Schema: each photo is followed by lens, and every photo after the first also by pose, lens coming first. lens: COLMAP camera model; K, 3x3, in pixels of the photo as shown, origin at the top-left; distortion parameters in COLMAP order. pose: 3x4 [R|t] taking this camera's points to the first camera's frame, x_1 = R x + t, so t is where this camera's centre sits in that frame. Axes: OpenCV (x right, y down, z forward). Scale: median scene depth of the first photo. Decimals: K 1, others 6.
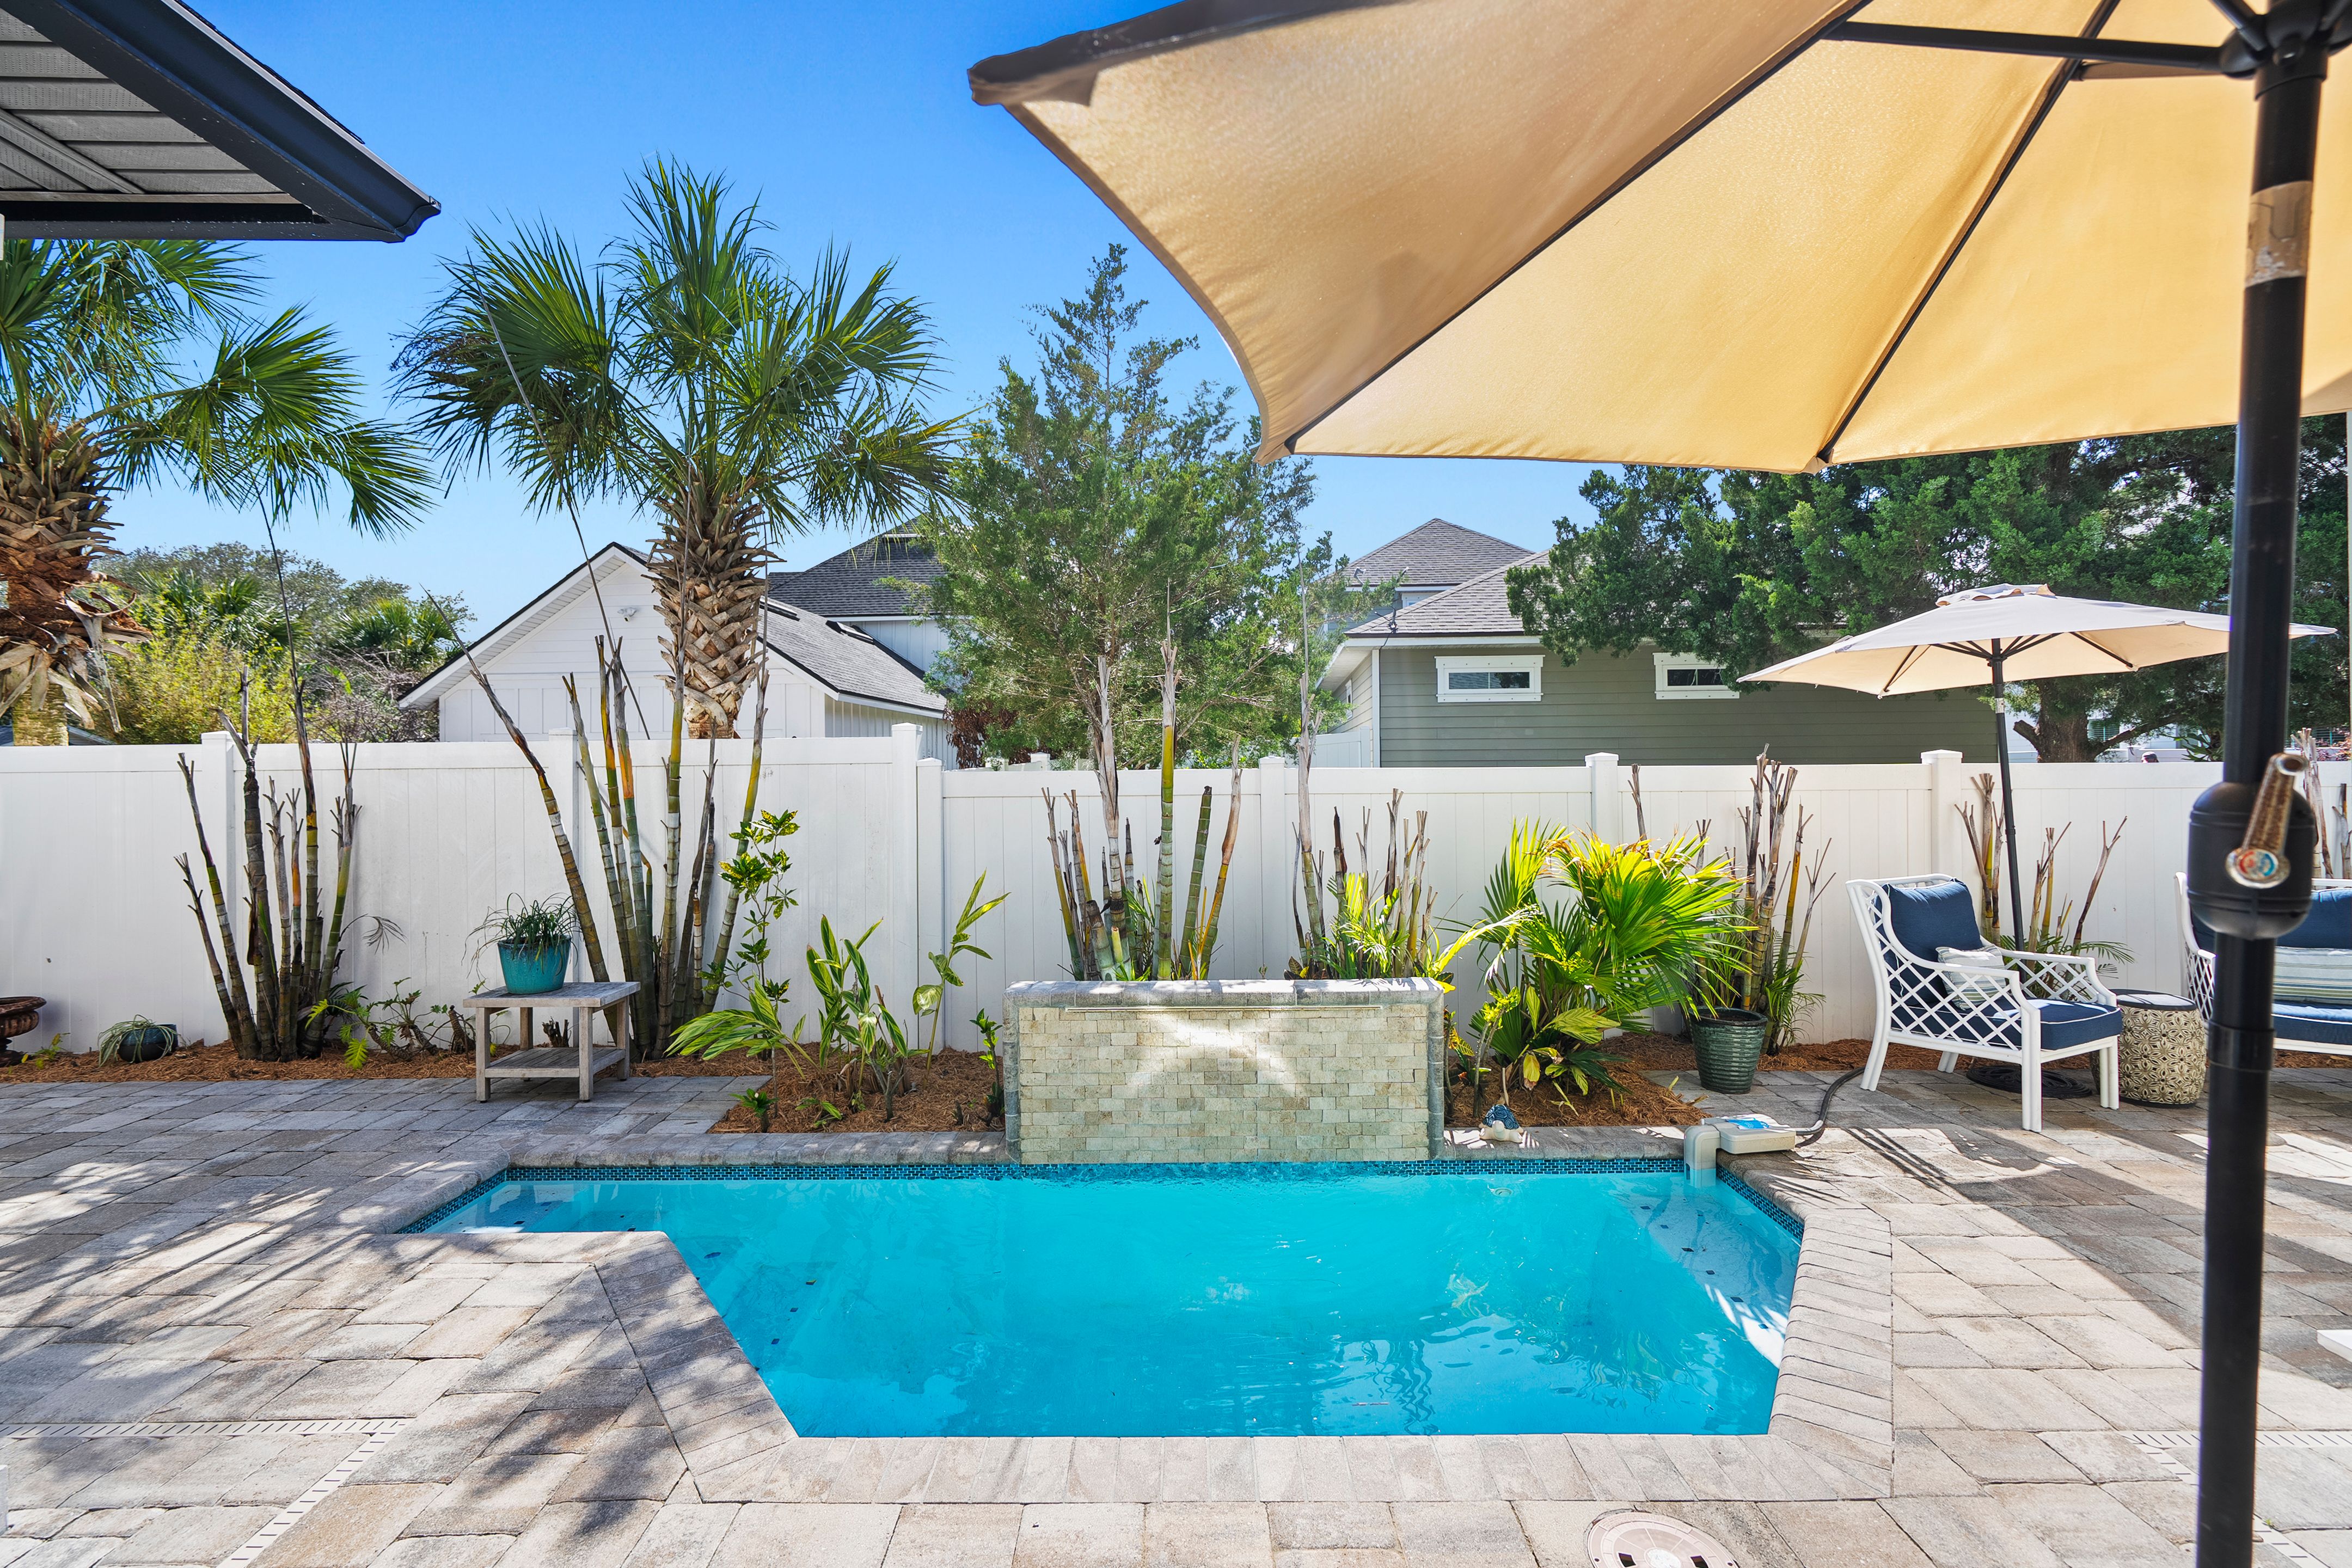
lens RADIAL K [[1056.0, 0, 1165.9], [0, 1056.0, 761.7], [0, 0, 1]] dist [-0.005781, -0.000425]
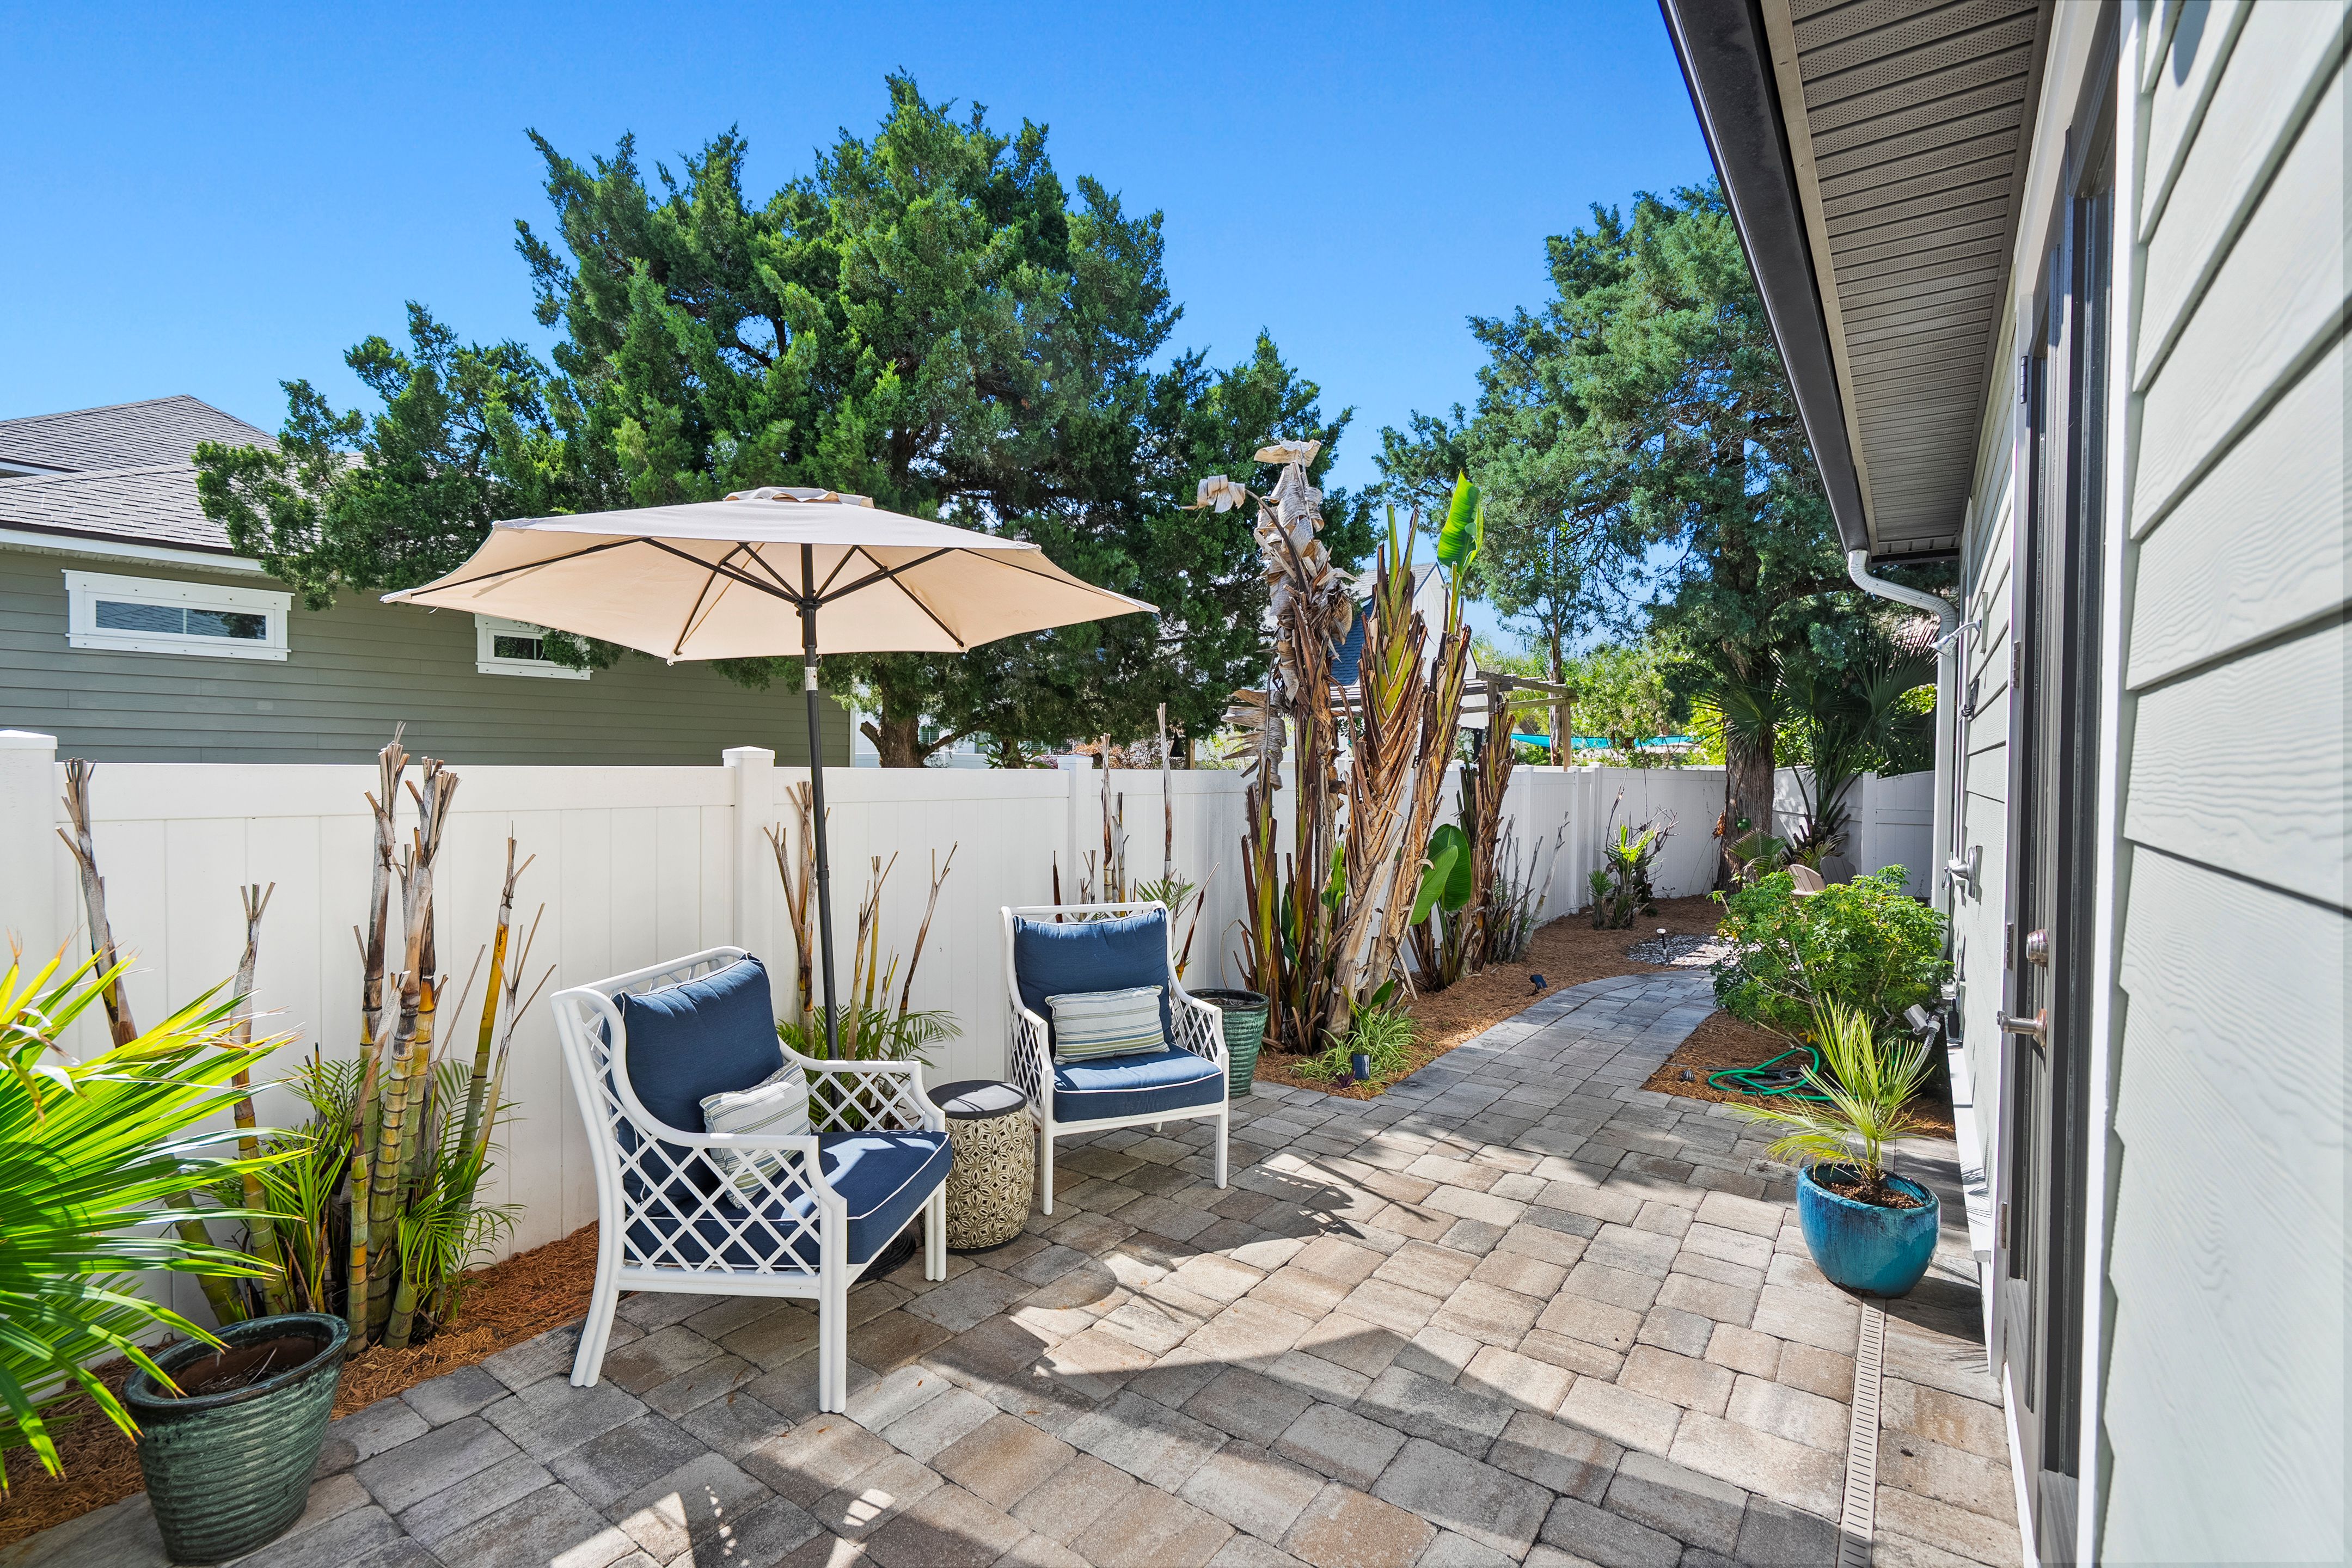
lens RADIAL K [[1056.0, 0, 1165.9], [0, 1056.0, 761.7], [0, 0, 1]] dist [-0.005781, -0.000425]
pose [[0.580874, 0.013416, 0.813883, 0.395775], [-0.016707, 0.999850, -0.004558, -0.003263], [-0.813822, -0.010950, 0.581011, 0.451590]]
